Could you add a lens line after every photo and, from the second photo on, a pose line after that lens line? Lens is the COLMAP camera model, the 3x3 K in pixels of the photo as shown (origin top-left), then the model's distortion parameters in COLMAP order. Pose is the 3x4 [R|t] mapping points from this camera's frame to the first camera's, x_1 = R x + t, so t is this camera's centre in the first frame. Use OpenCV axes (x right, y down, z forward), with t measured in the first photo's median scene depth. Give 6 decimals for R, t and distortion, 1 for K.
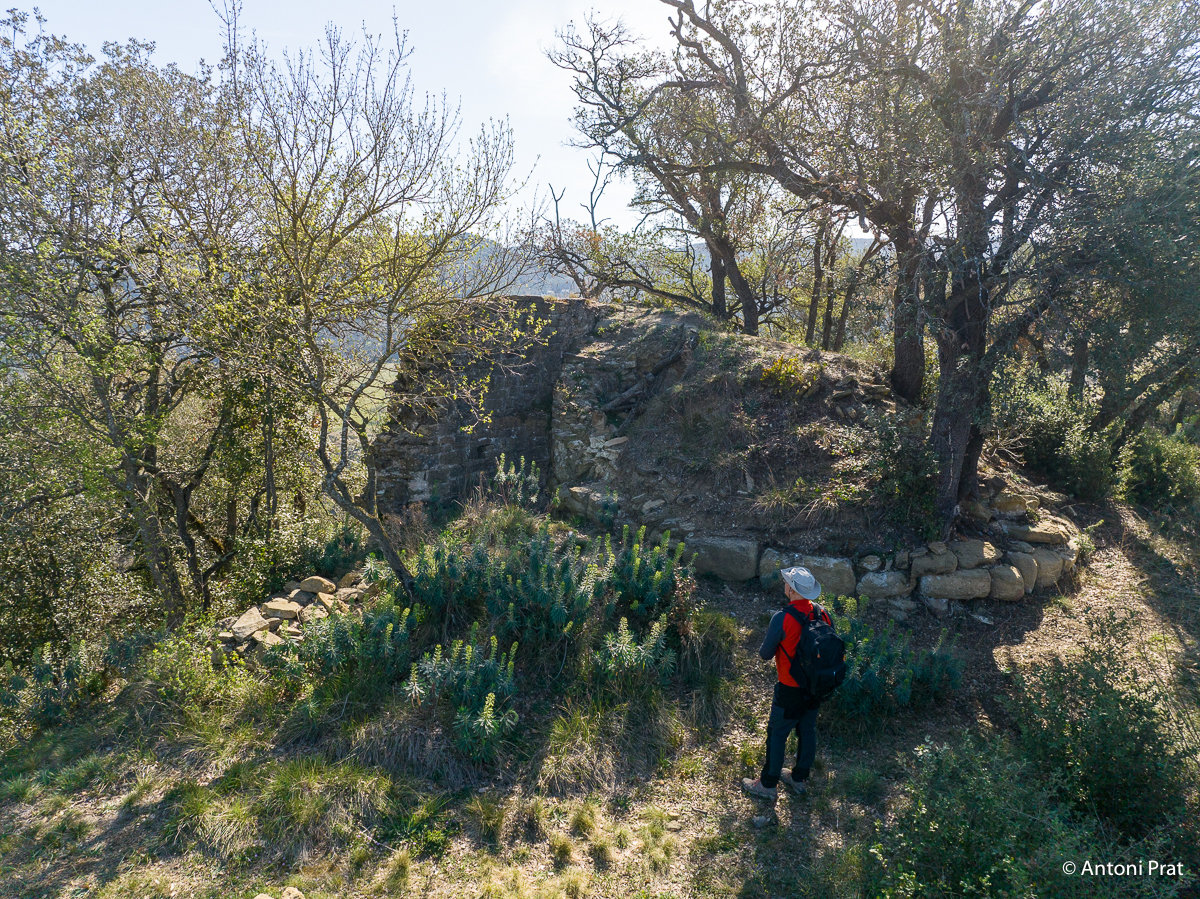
lens RADIAL K [[848.2, 0, 594.3], [0, 848.2, 451.9], [0, 0, 1]] dist [-0.053805, 0.026991]
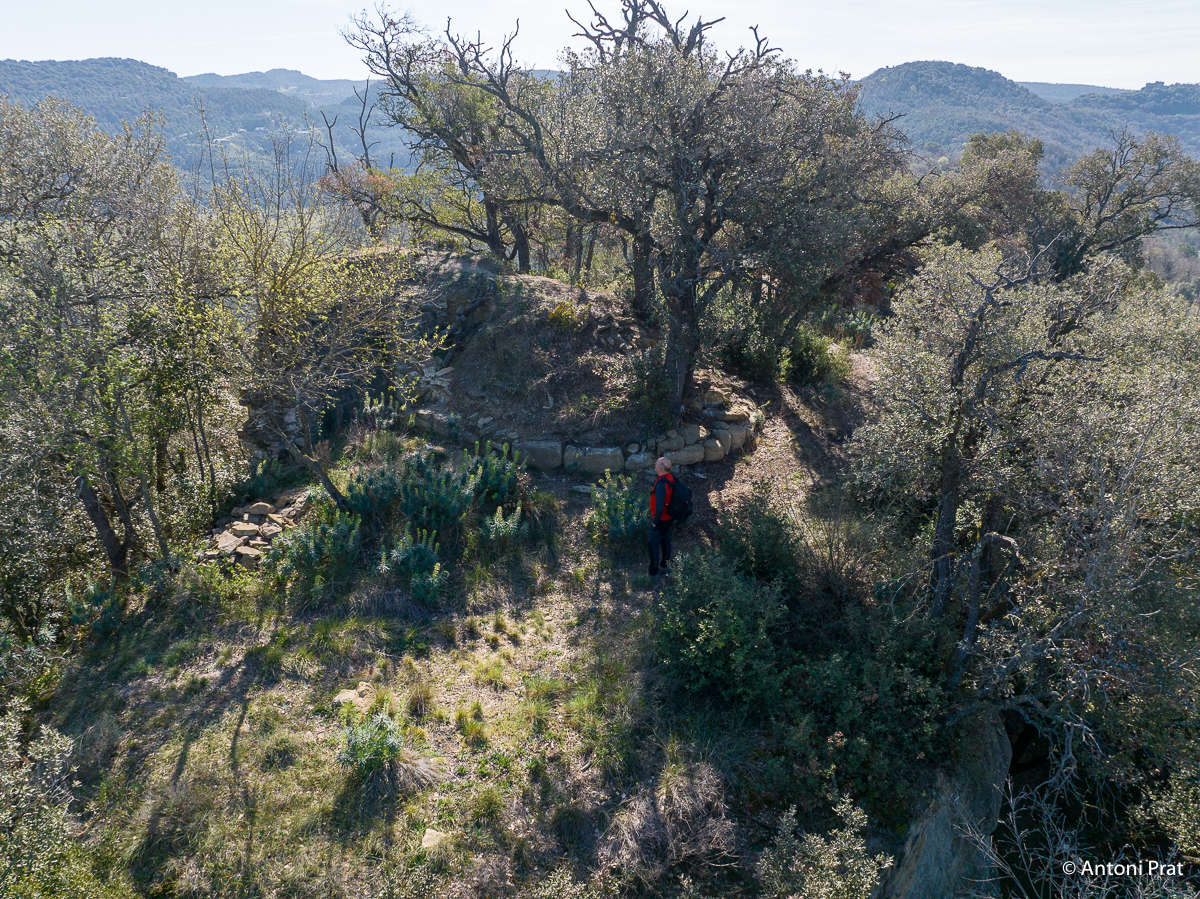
lens RADIAL K [[848.2, 0, 600.2], [0, 848.2, 453.0], [0, 0, 1]] dist [-0.053805, 0.026991]
pose [[0.946291, -0.111444, 0.303503, -0.195898], [0.054592, 0.980314, 0.189750, -0.152294], [-0.318675, -0.162989, 0.933746, -0.424726]]
